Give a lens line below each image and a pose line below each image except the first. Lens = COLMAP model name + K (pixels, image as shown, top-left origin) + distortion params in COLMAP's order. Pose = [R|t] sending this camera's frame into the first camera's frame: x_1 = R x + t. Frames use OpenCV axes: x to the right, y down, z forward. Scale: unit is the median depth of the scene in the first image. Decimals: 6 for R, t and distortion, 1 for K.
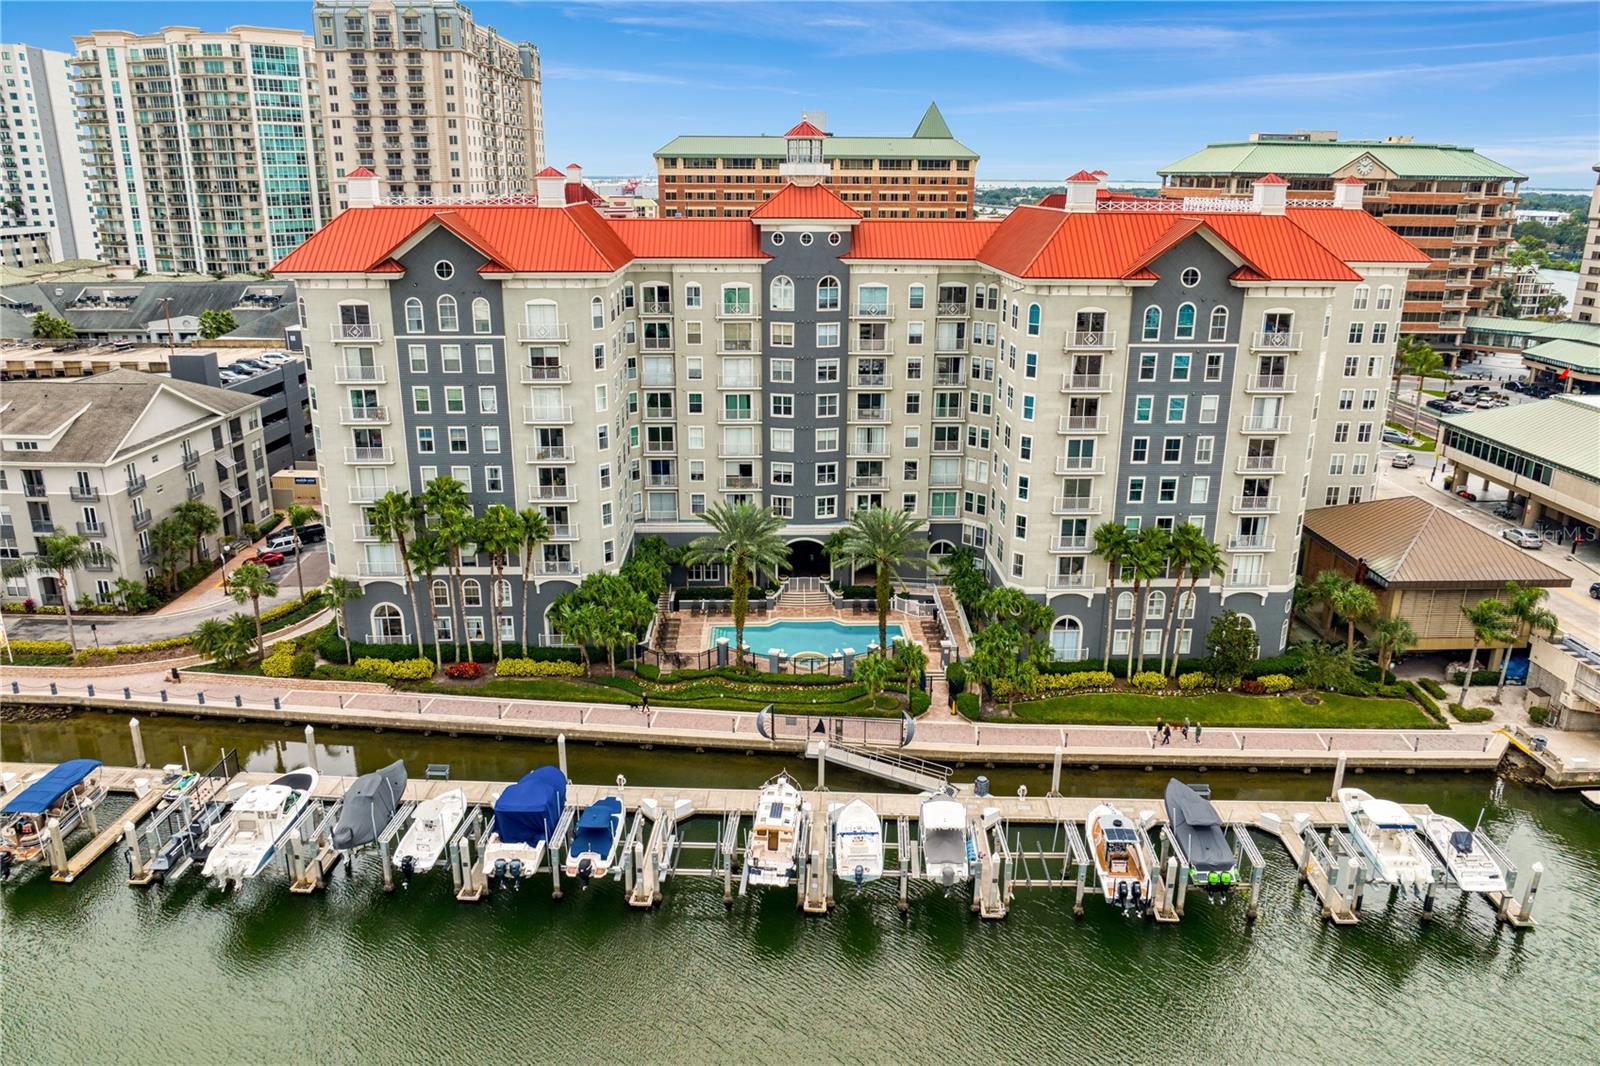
lens RADIAL K [[1128.0, 0, 806.1], [0, 1128.0, 529.0], [0, 0, 1]] dist [-0.032555, -0.005932]
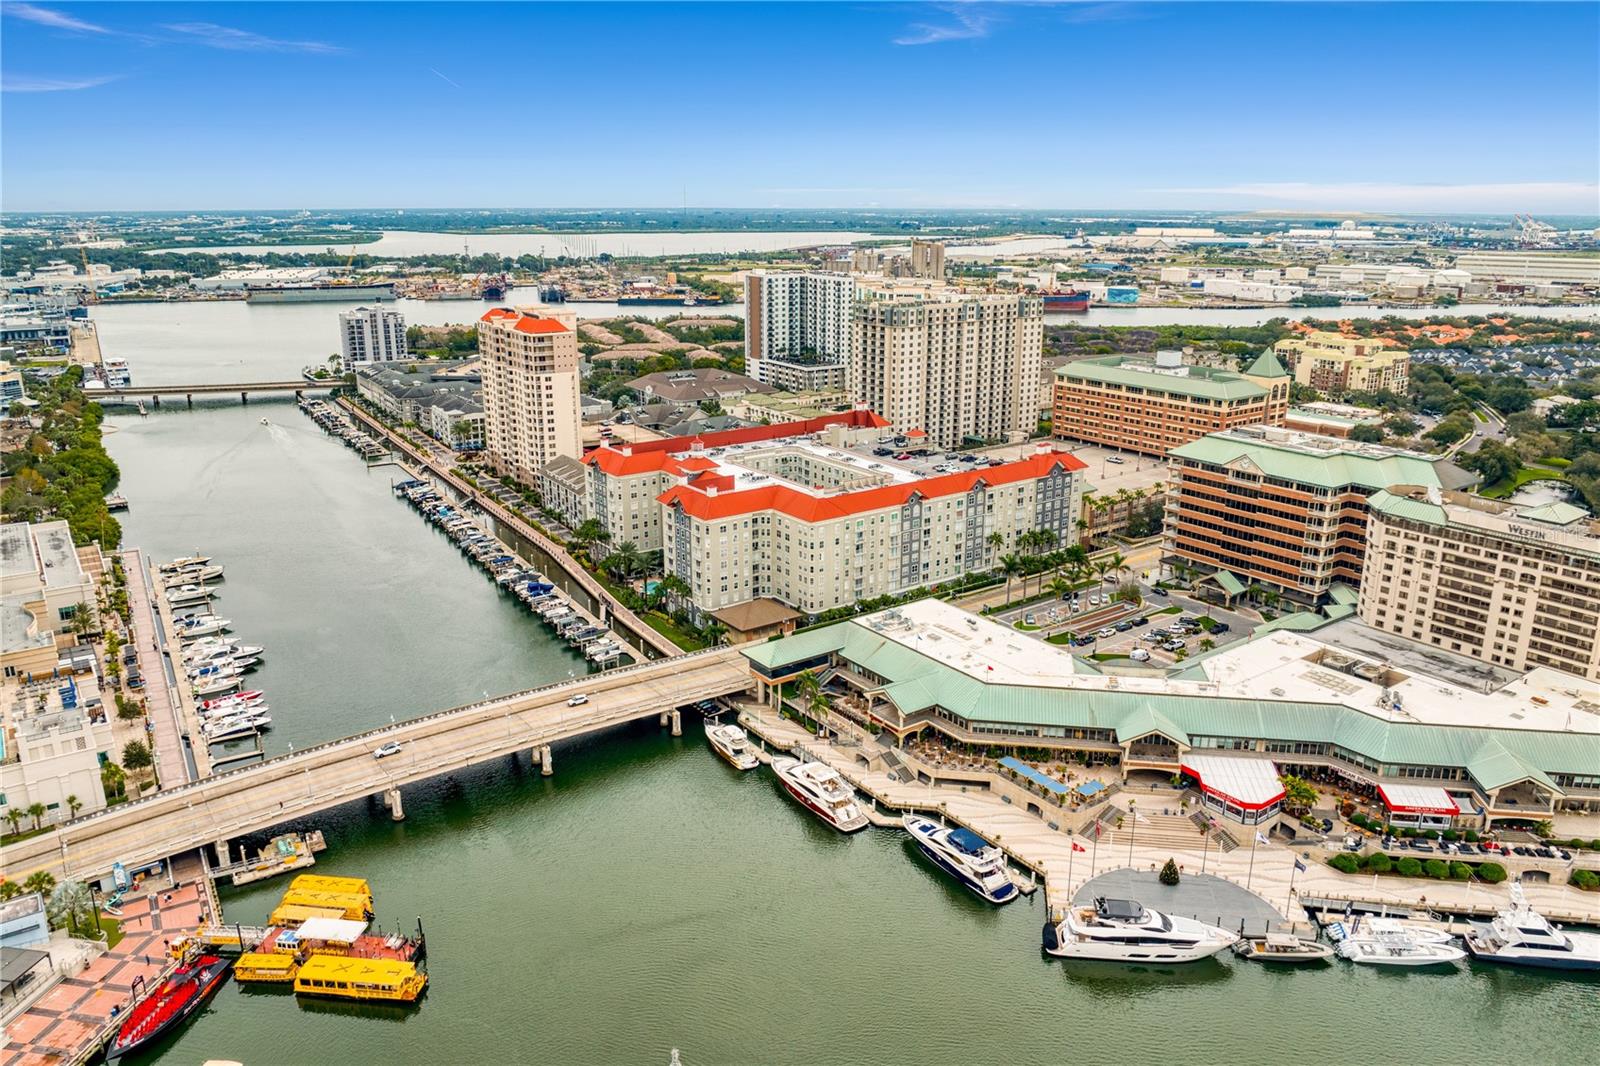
lens RADIAL K [[1128.0, 0, 806.1], [0, 1128.0, 529.0], [0, 0, 1]] dist [-0.032555, -0.005932]
pose [[0.563576, 0.224024, -0.795107, 1.300248], [-0.246466, 0.964285, 0.096995, -0.231447], [0.788439, 0.141303, 0.598663, -0.307734]]
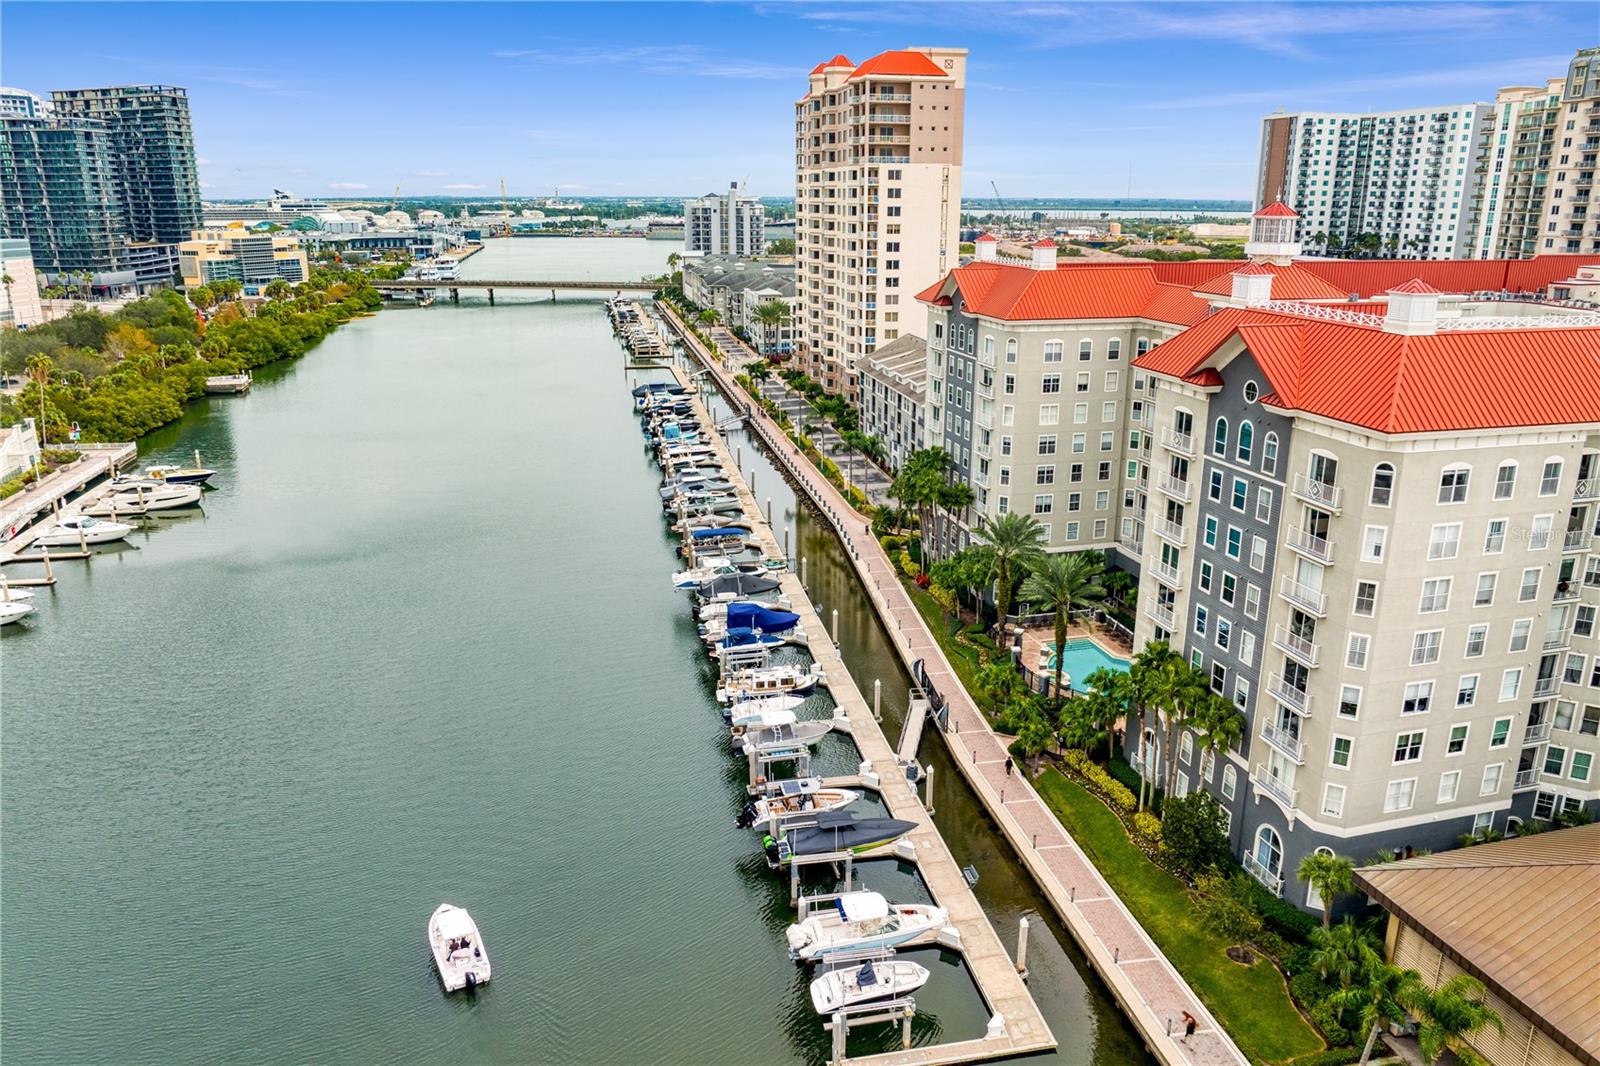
lens RADIAL K [[1128.0, 0, 806.1], [0, 1128.0, 529.0], [0, 0, 1]] dist [-0.032555, -0.005932]
pose [[0.226878, 0.270338, -0.935652, 0.418289], [-0.292923, 0.935162, 0.199168, -0.075955], [0.928829, 0.228887, 0.291356, 0.177660]]
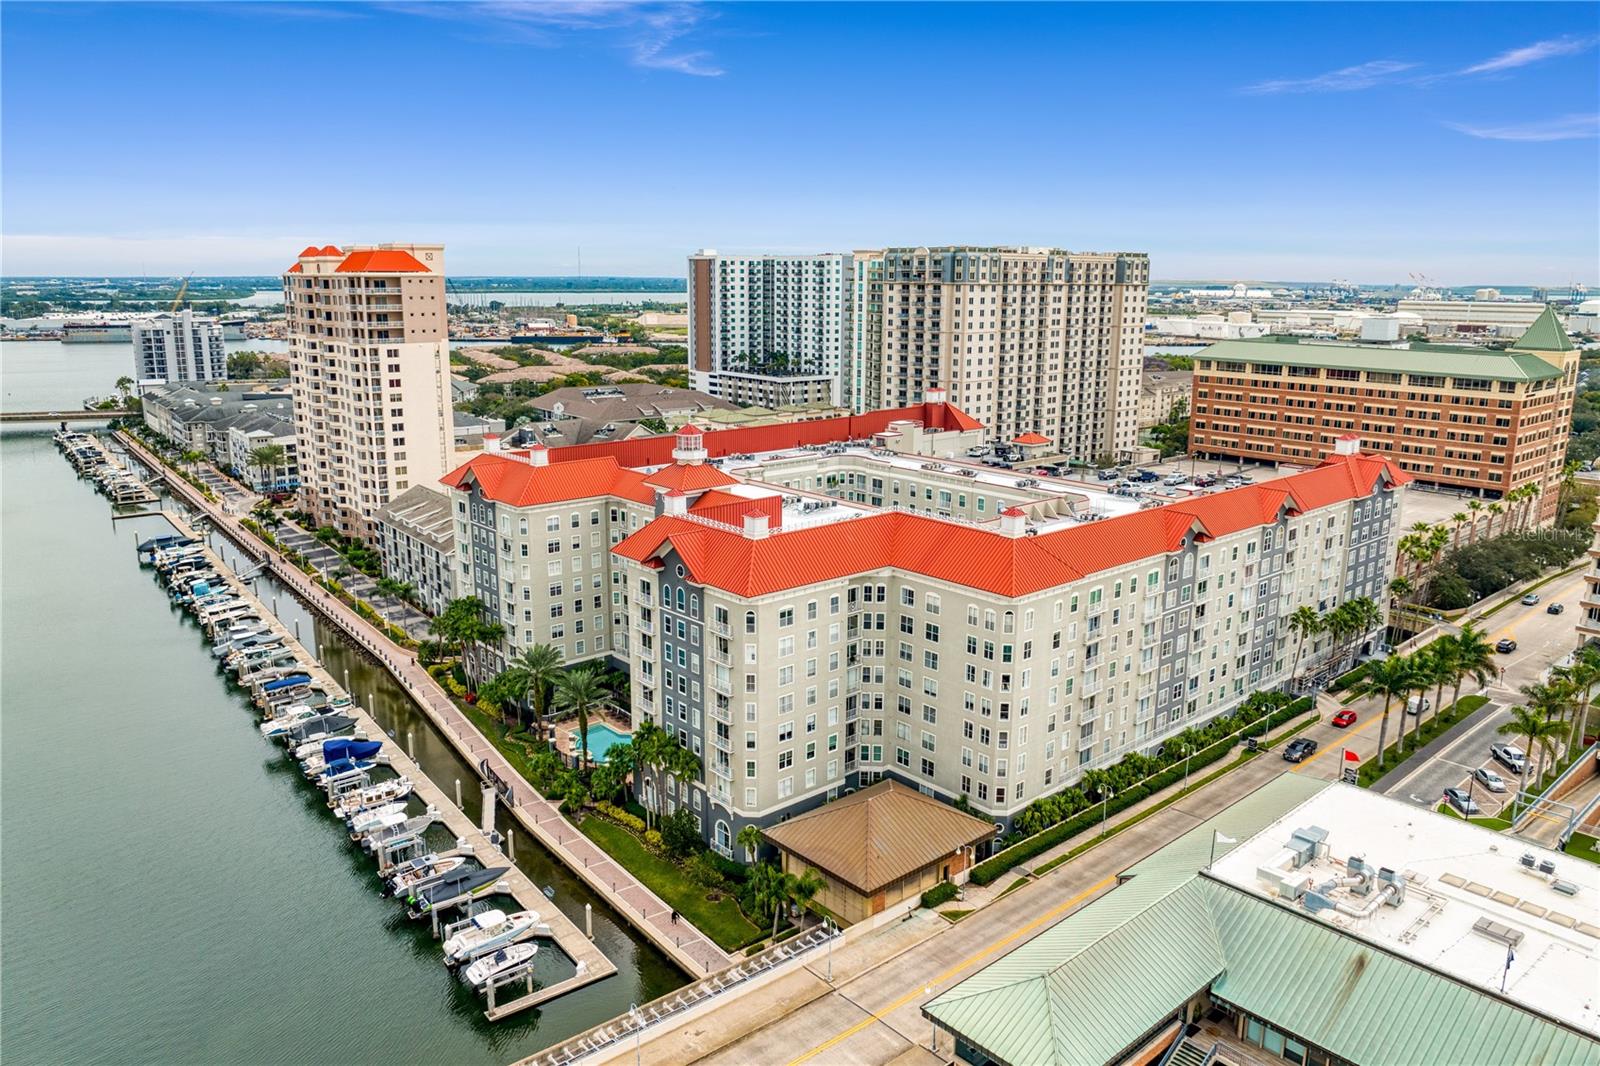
lens RADIAL K [[1128.0, 0, 806.1], [0, 1128.0, 529.0], [0, 0, 1]] dist [-0.032555, -0.005932]
pose [[0.637676, 0.166319, -0.752136, 0.594769], [-0.233629, 0.972179, 0.016902, -0.131115], [0.734021, 0.164943, 0.658792, 0.053394]]
